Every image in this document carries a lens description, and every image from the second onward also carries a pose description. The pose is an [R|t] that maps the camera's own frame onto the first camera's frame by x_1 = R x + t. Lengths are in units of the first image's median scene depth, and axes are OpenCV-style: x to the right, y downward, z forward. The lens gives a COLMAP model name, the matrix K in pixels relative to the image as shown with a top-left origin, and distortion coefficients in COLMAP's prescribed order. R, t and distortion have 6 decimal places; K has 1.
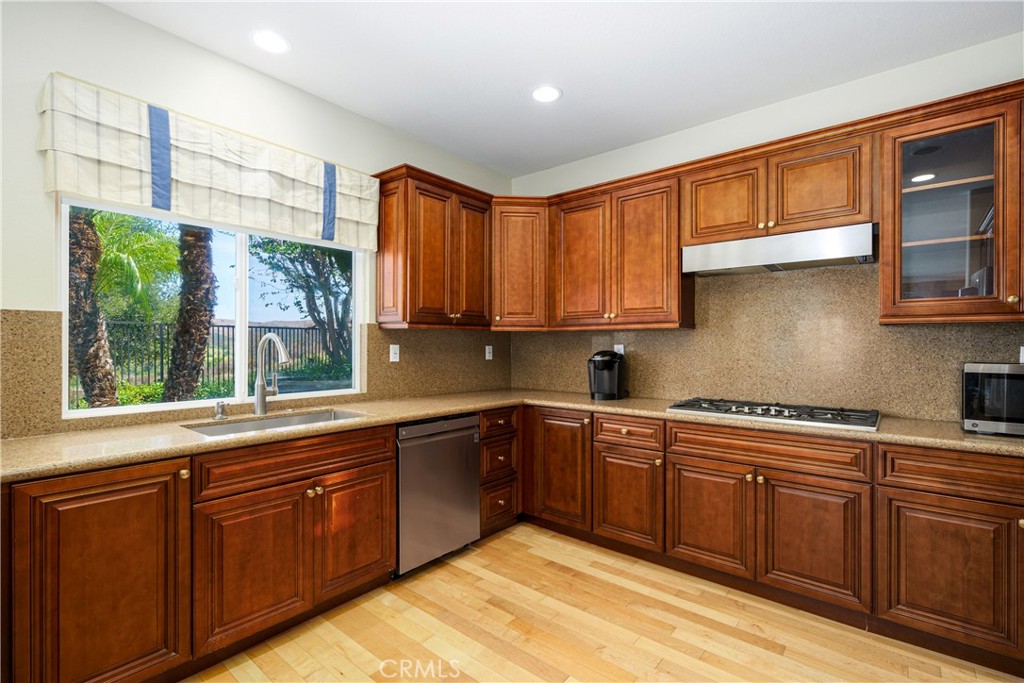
lens RADIAL K [[466.6, 0, 510.3], [0, 466.6, 344.8], [0, 0, 1]] dist [0.002268, -0.000112]
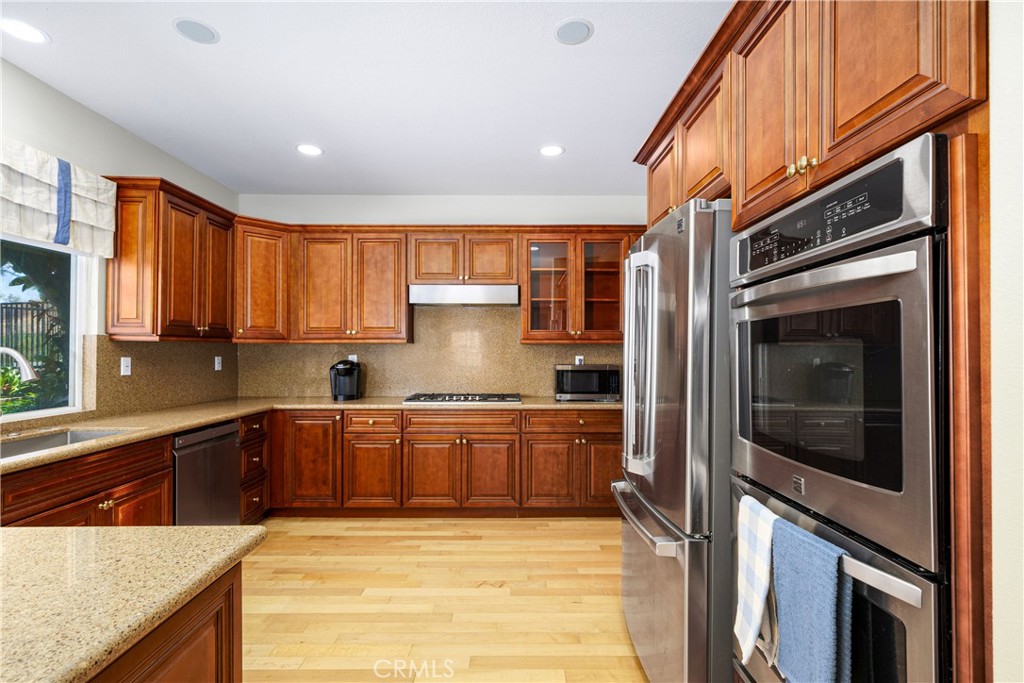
lens RADIAL K [[471.0, 0, 512.1], [0, 471.0, 344.7], [0, 0, 1]] dist [-0.000161, 0.000064]
pose [[0.765222, 0.006380, 0.643735, -0.305355], [0.000929, 0.999939, -0.011014, -0.016774], [-0.643766, 0.009026, 0.765169, -0.269351]]
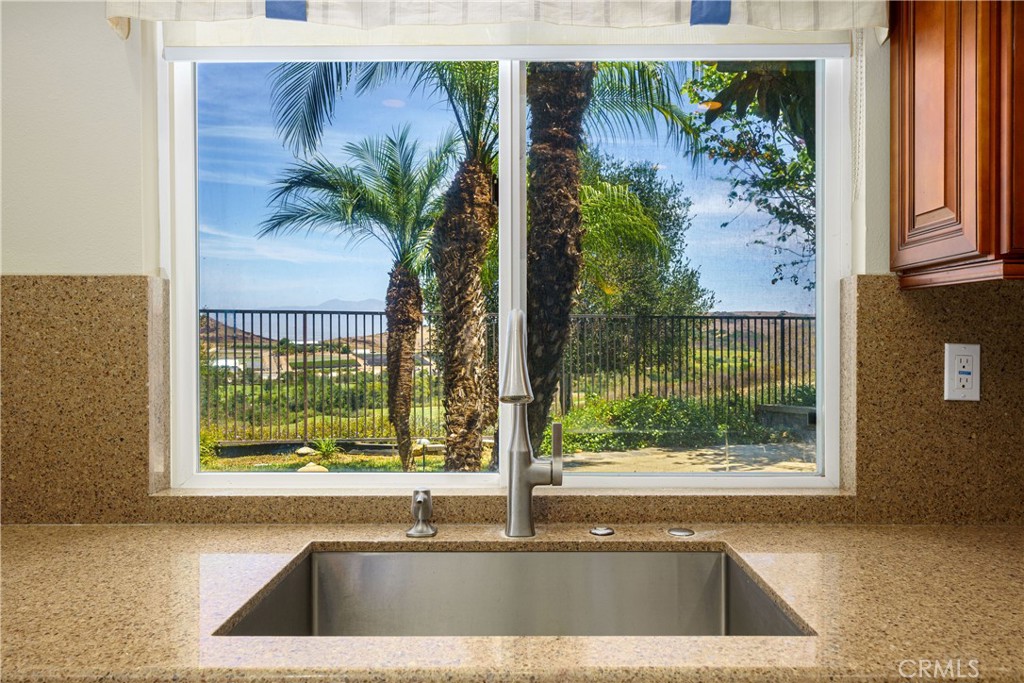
lens RADIAL K [[700.2, 0, 528.4], [0, 700.2, 345.8], [0, 0, 1]] dist [-0.000479, -0.000645]
pose [[0.645735, -0.000007, -0.763562, -0.099170], [-0.000247, 1.000000, -0.000218, 0.001700], [0.763562, 0.000329, 0.645735, 0.580254]]
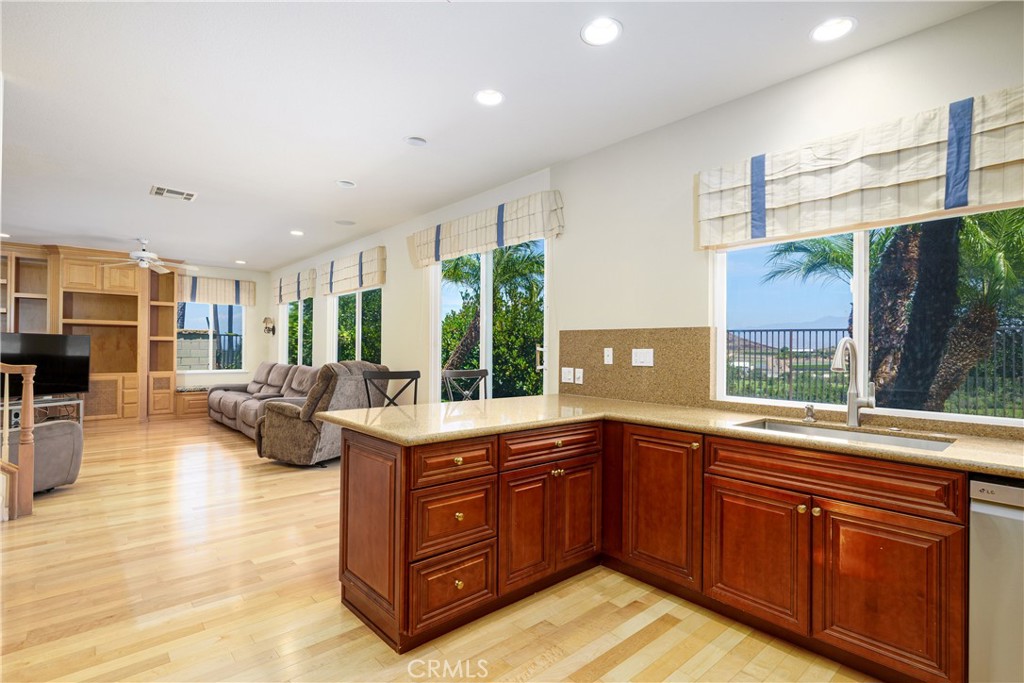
lens RADIAL K [[490.1, 0, 510.5], [0, 490.1, 344.4], [0, 0, 1]] dist [0.000247, 0.001489]
pose [[-0.144034, -0.012360, -0.989496, 0.463132], [-0.011193, 0.999878, -0.010860, 0.005879], [0.989509, 0.009511, -0.144154, 0.419015]]
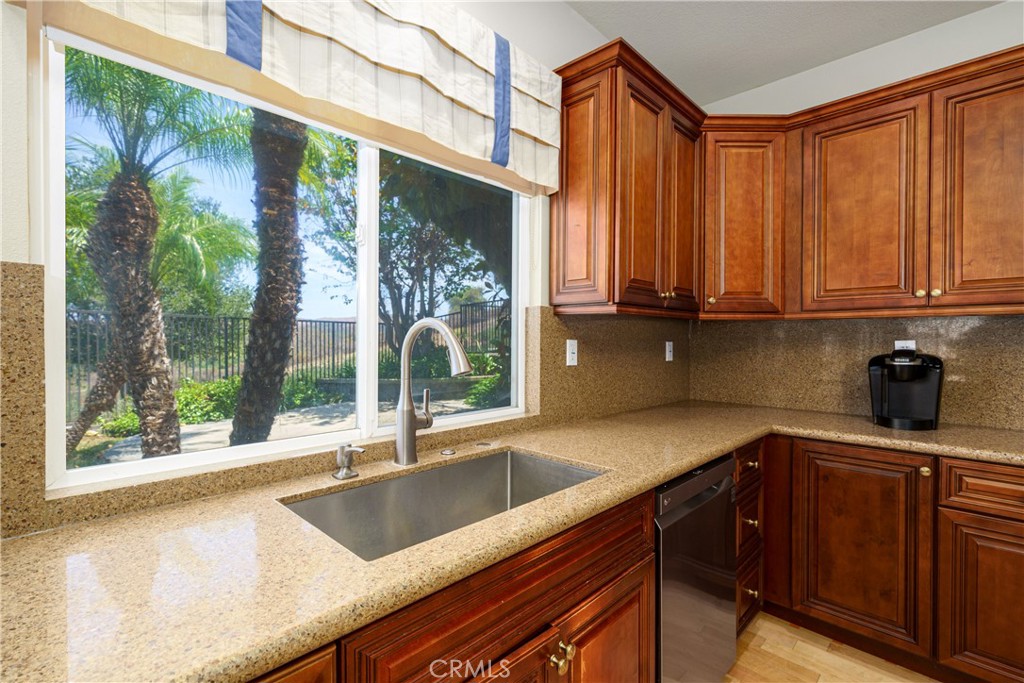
lens RADIAL K [[456.2, 0, 510.9], [0, 456.2, 344.5], [0, 0, 1]] dist [0.000876, -0.000111]
pose [[0.996871, 0.002602, -0.079003, -0.327327], [-0.001939, 0.999962, 0.008469, 0.001307], [0.079022, -0.008289, 0.996838, 0.412921]]
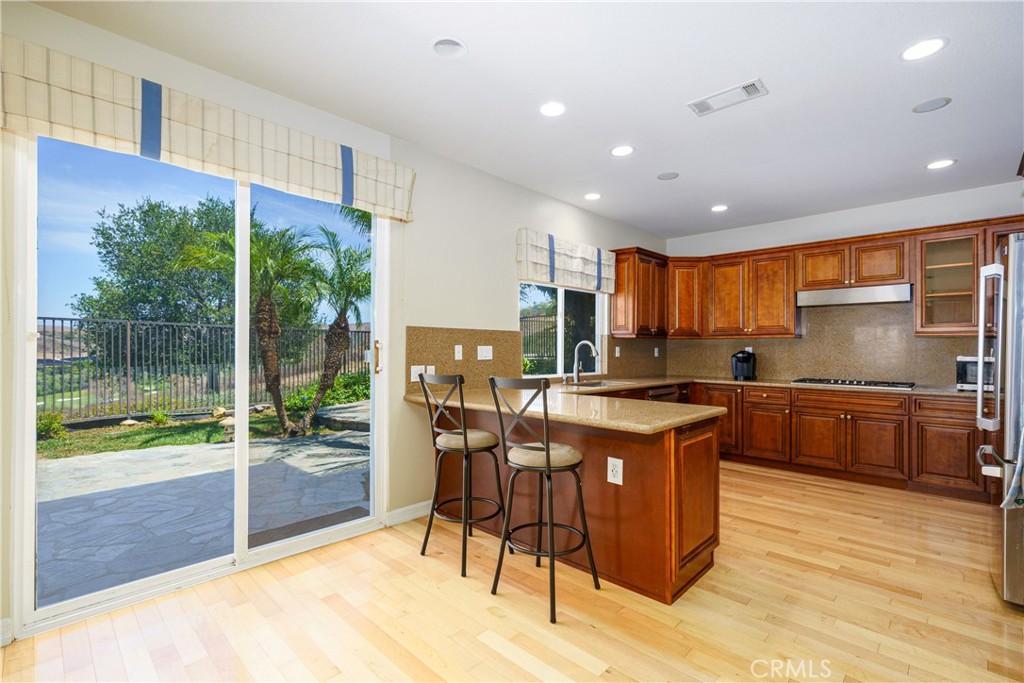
lens RADIAL K [[466.6, 0, 510.3], [0, 466.6, 344.8], [0, 0, 1]] dist [0.002268, -0.000112]
pose [[0.997085, 0.002338, -0.076258, -0.591472], [-0.002919, 0.999968, -0.007510, 0.007262], [0.076238, 0.007710, 0.997060, -0.857344]]
